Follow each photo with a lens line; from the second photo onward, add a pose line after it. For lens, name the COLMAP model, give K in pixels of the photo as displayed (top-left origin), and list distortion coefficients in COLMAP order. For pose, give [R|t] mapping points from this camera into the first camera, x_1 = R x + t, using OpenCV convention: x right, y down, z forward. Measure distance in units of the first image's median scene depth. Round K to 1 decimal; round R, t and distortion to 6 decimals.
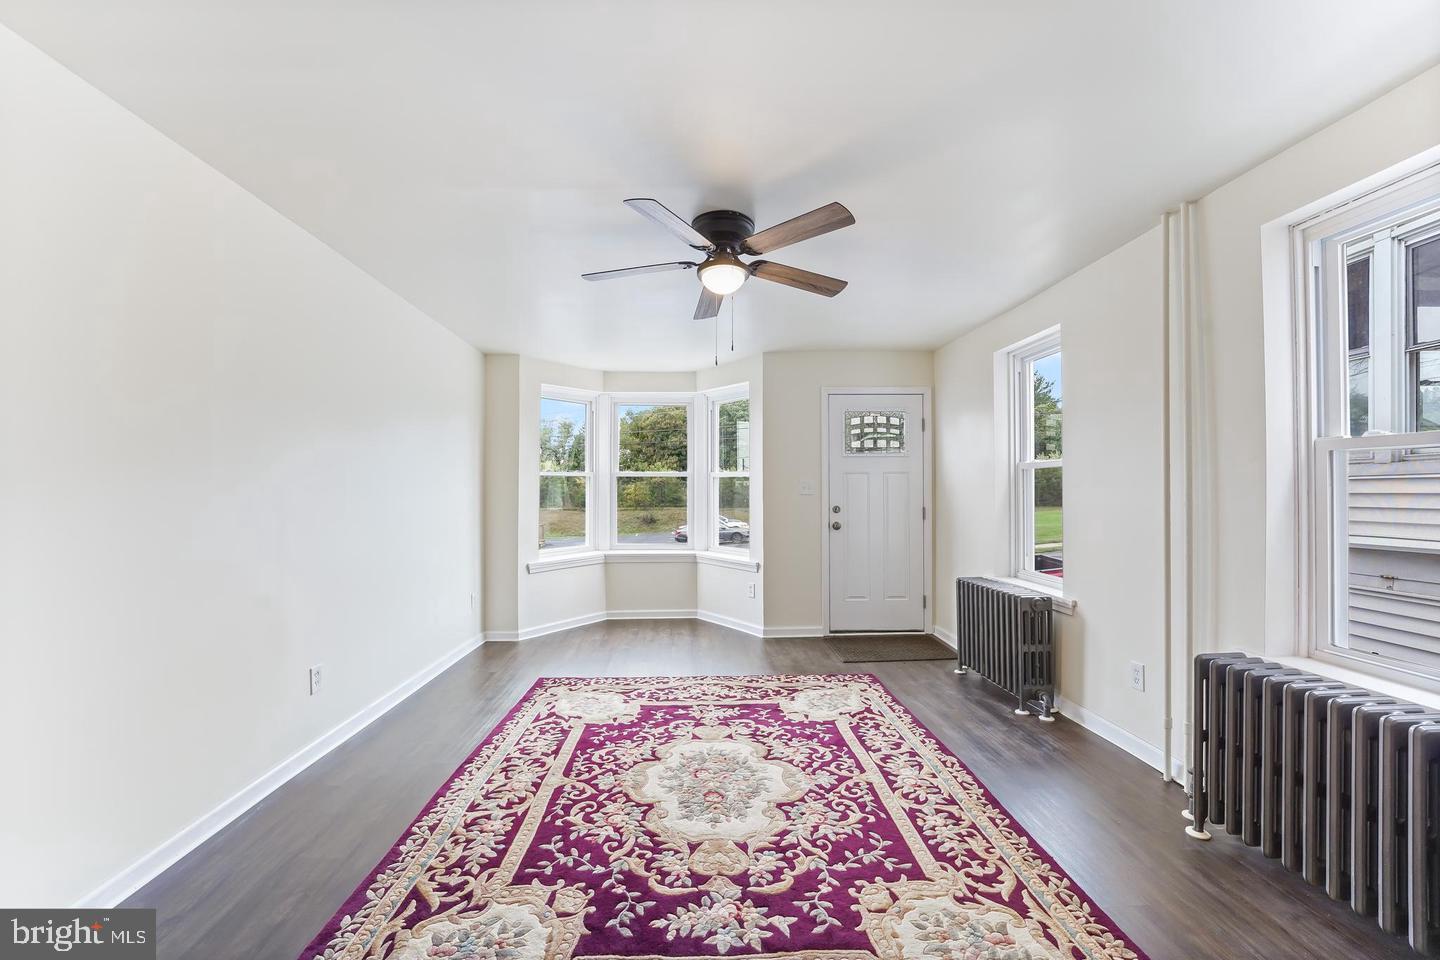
lens RADIAL K [[585.7, 0, 705.8], [0, 585.7, 484.9], [0, 0, 1]] dist [-0.026682, -0.000031]
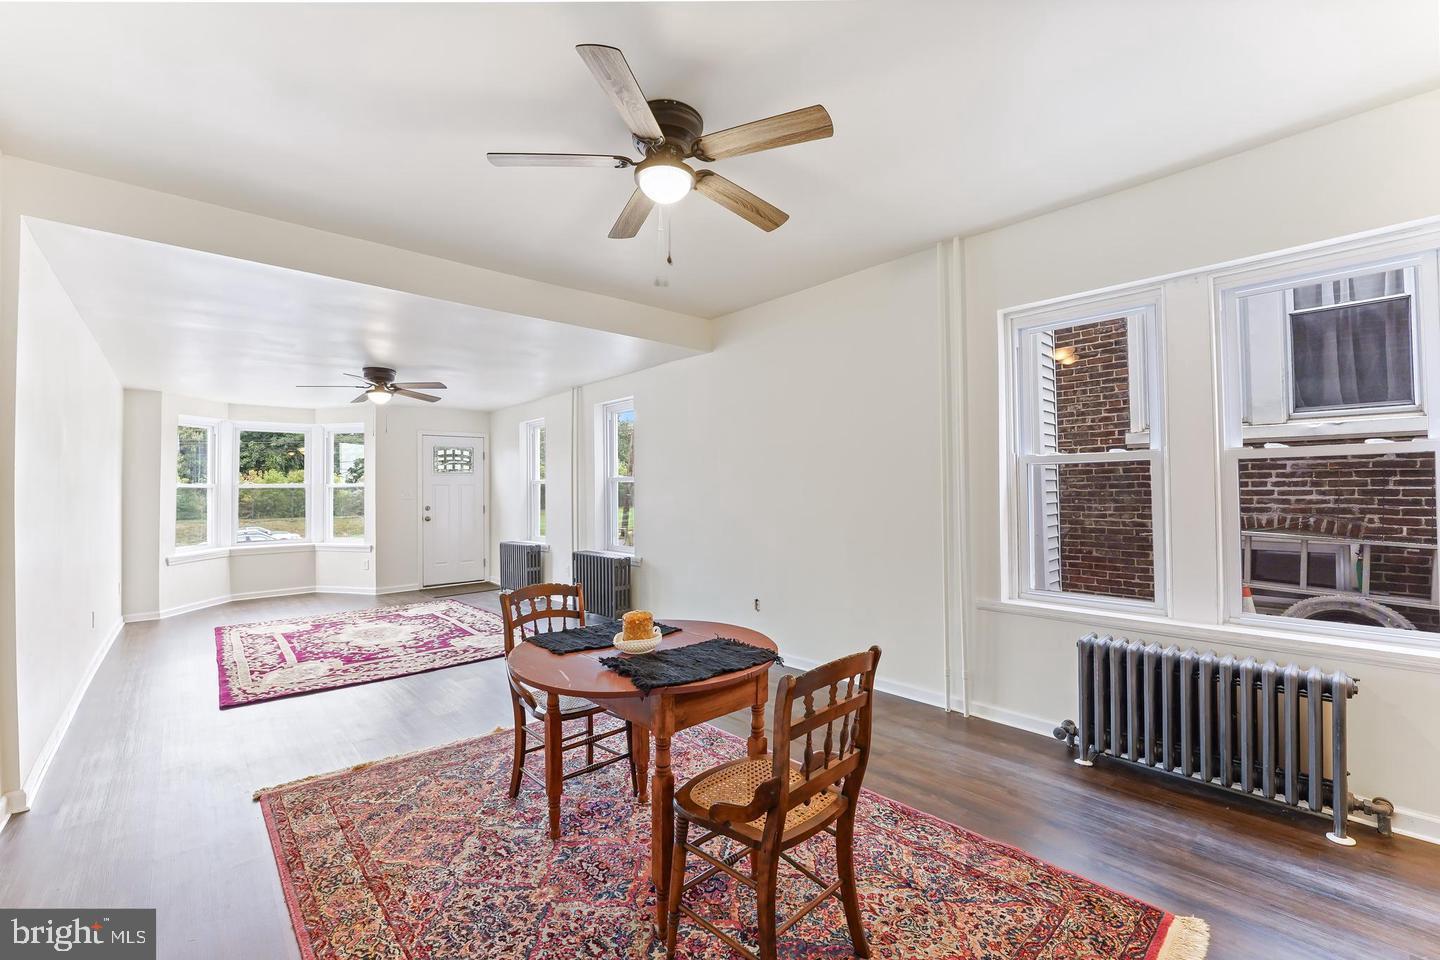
lens RADIAL K [[601.7, 0, 720.0], [0, 601.7, 480.0], [0, 0, 1]] dist [-0.017753, -0.000066]
pose [[0.764105, 0.003859, 0.645081, -0.225643], [0.004248, 0.999930, -0.011013, -0.013569], [-0.645078, 0.011156, 0.764035, -0.772021]]
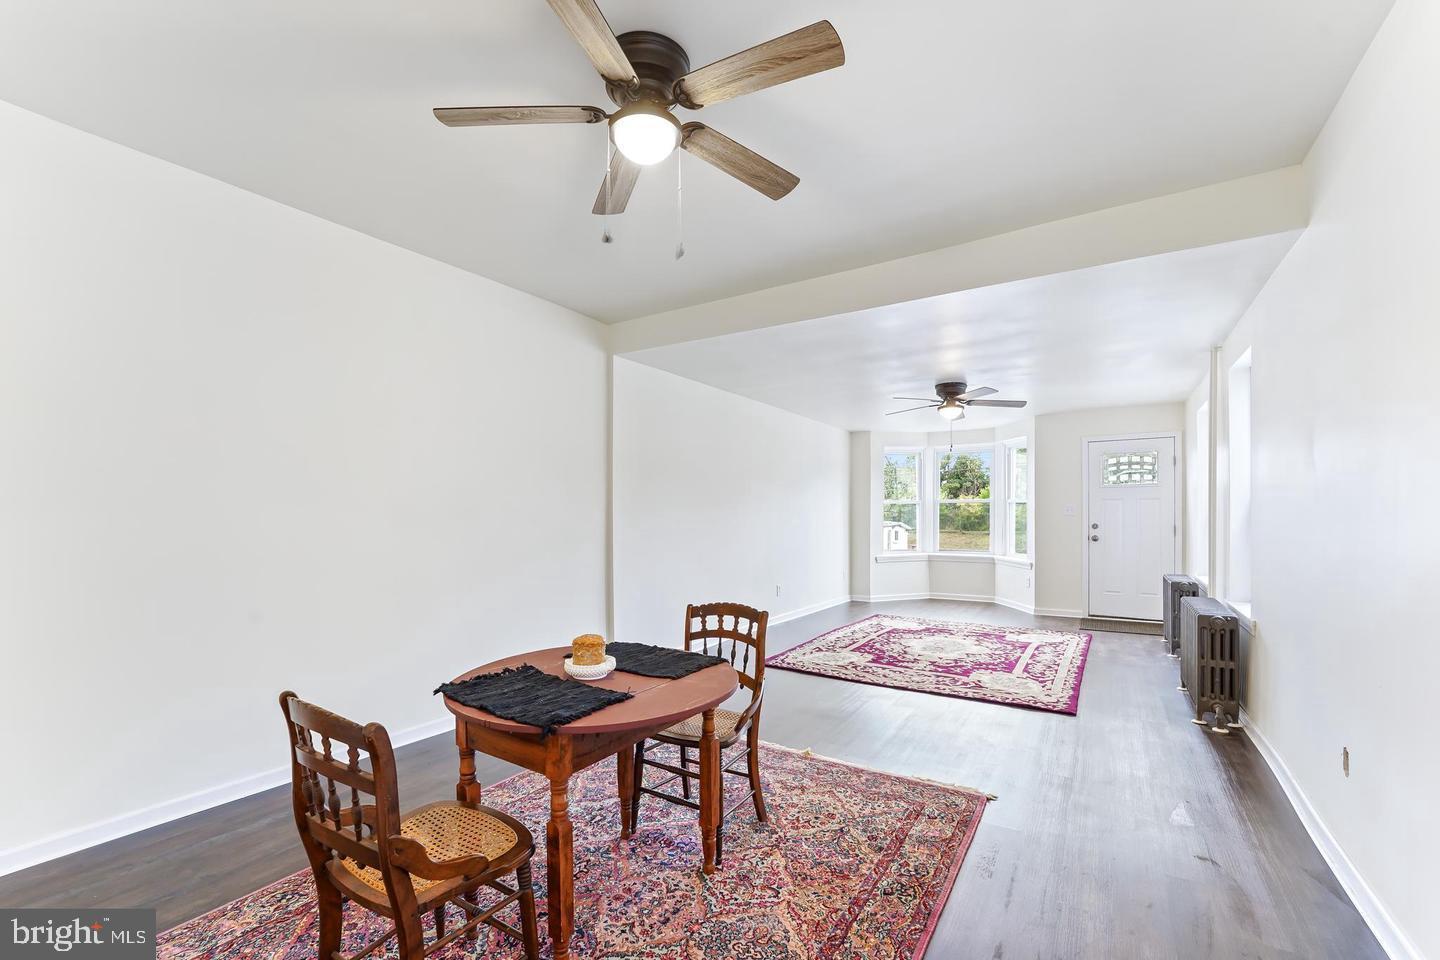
lens RADIAL K [[599.6, 0, 724.3], [0, 599.6, 519.4], [0, 0, 1]] dist [-0.001248, -0.000024]
pose [[0.827088, 0.007265, -0.562026, 0.305991], [0.005131, 0.999777, 0.020476, -0.007995], [0.562049, -0.019819, 0.826866, -0.672680]]
